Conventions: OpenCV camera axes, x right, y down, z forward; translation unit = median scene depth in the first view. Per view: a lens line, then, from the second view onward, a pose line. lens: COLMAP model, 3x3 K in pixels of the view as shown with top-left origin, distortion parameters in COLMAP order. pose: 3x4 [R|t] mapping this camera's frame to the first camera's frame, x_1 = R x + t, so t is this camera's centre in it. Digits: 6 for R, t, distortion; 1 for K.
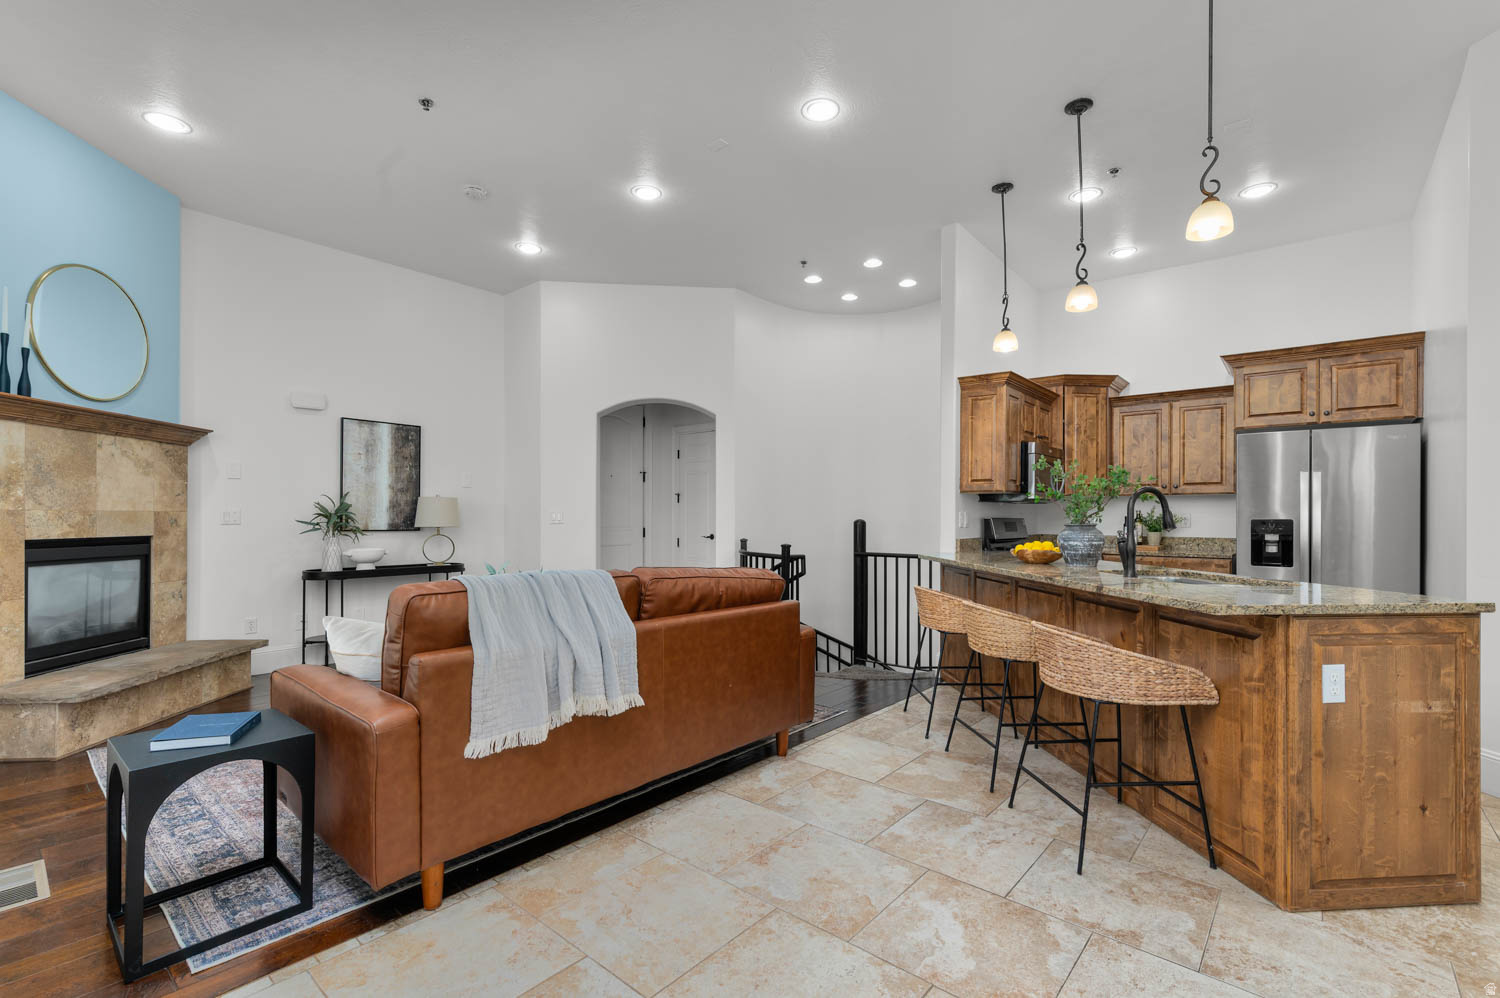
lens RADIAL K [[656.9, 0, 754.9], [0, 656.9, 512.1], [0, 0, 1]] dist [0.002166, -0.001229]
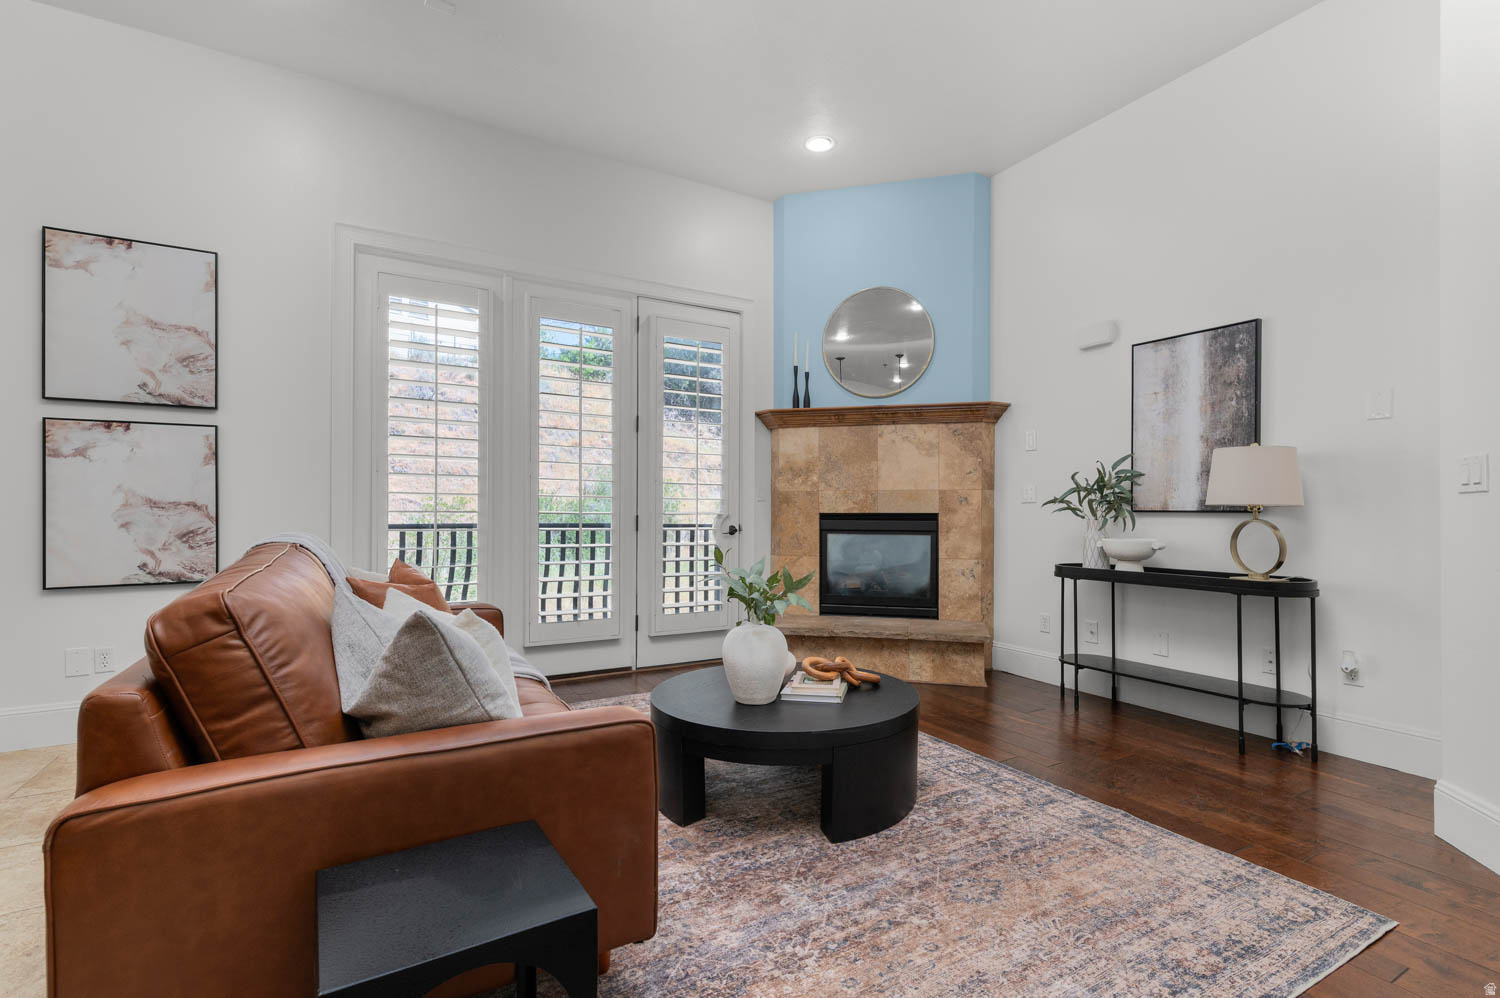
lens RADIAL K [[684.7, 0, 779.0], [0, 684.7, 507.7], [0, 0, 1]] dist [0.007263, -0.000359]
pose [[-0.325231, -0.008095, -0.945600, 0.206144], [0.006794, 0.999918, -0.010897, 0.037986], [0.945610, -0.009969, -0.325150, 1.128219]]
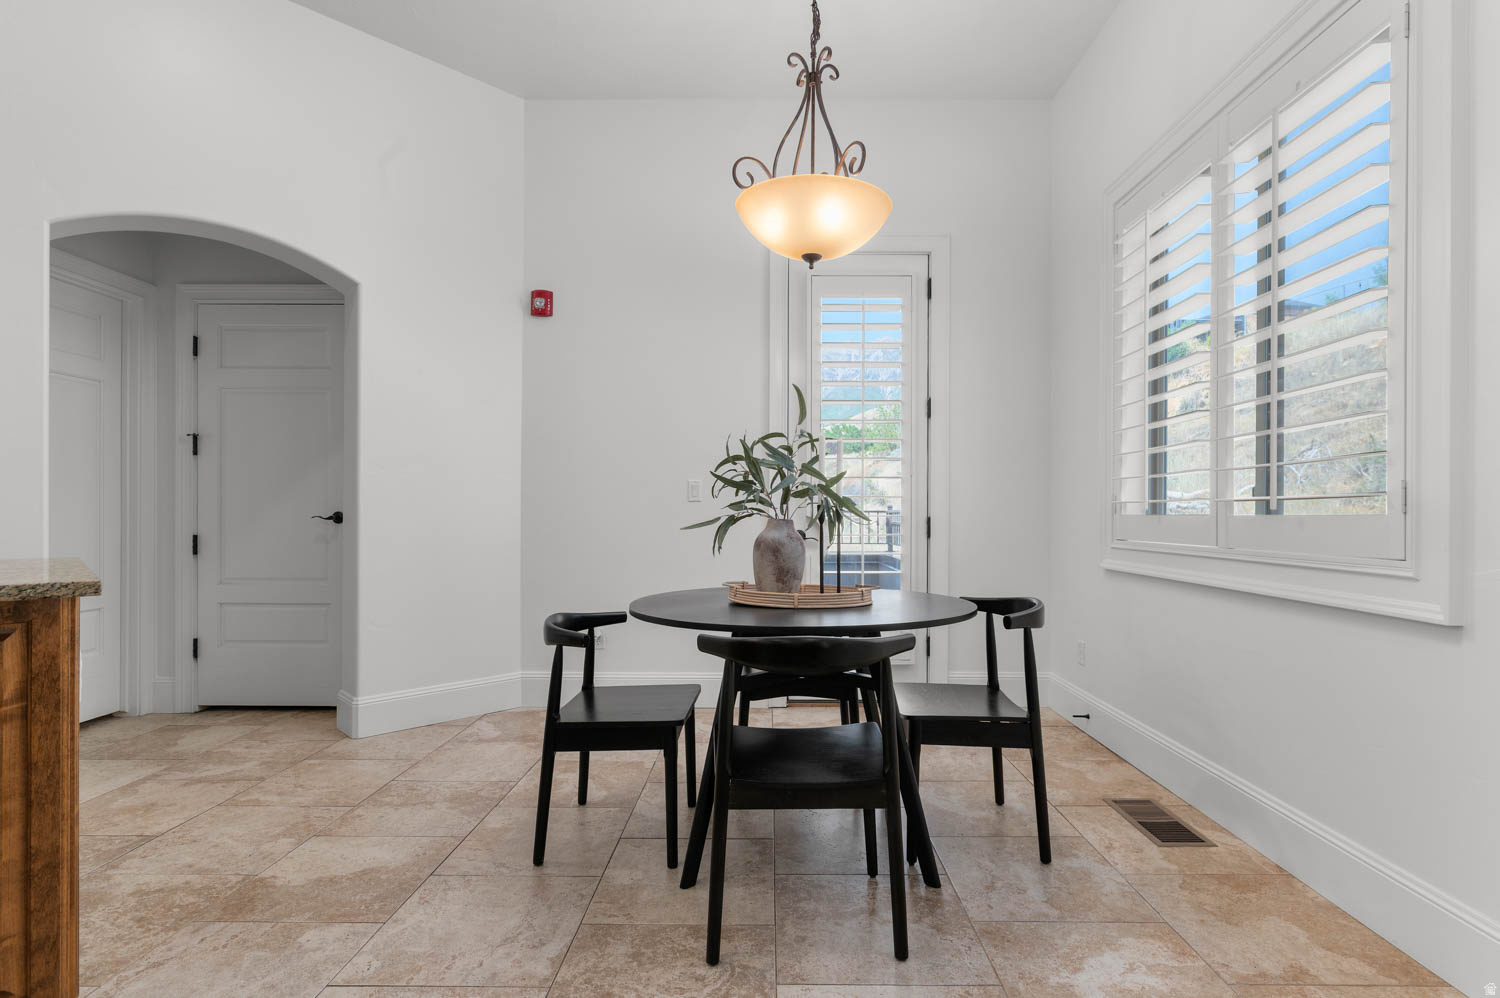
lens RADIAL K [[739.4, 0, 753.8], [0, 739.4, 507.3], [0, 0, 1]] dist [0.002217, 0.001813]
pose [[-0.634629, -0.002700, 0.772812, -0.128500], [-0.012184, 0.999905, -0.006512, 0.030450], [-0.772721, -0.013548, -0.634601, 0.448167]]
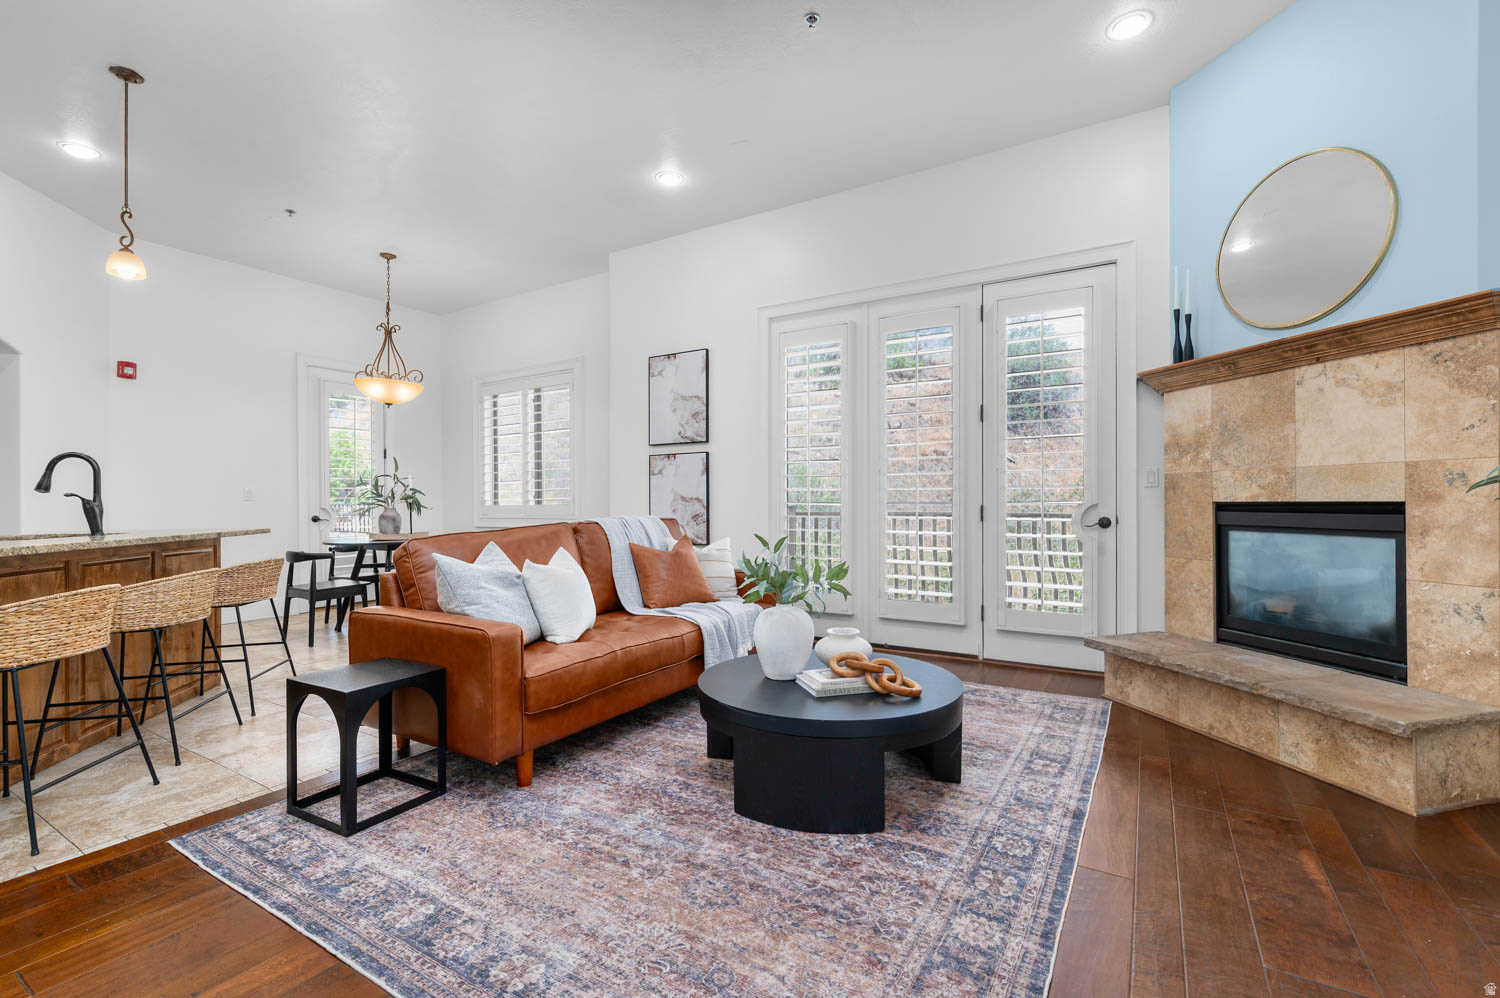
lens RADIAL K [[656.9, 0, 762.7], [0, 656.9, 499.2], [0, 0, 1]] dist [0.002166, -0.001229]
pose [[-0.986314, 0.002391, -0.164860, -0.227981], [0.004760, 0.999891, -0.013974, 0.040001], [0.164808, -0.014567, -0.986218, 1.522645]]
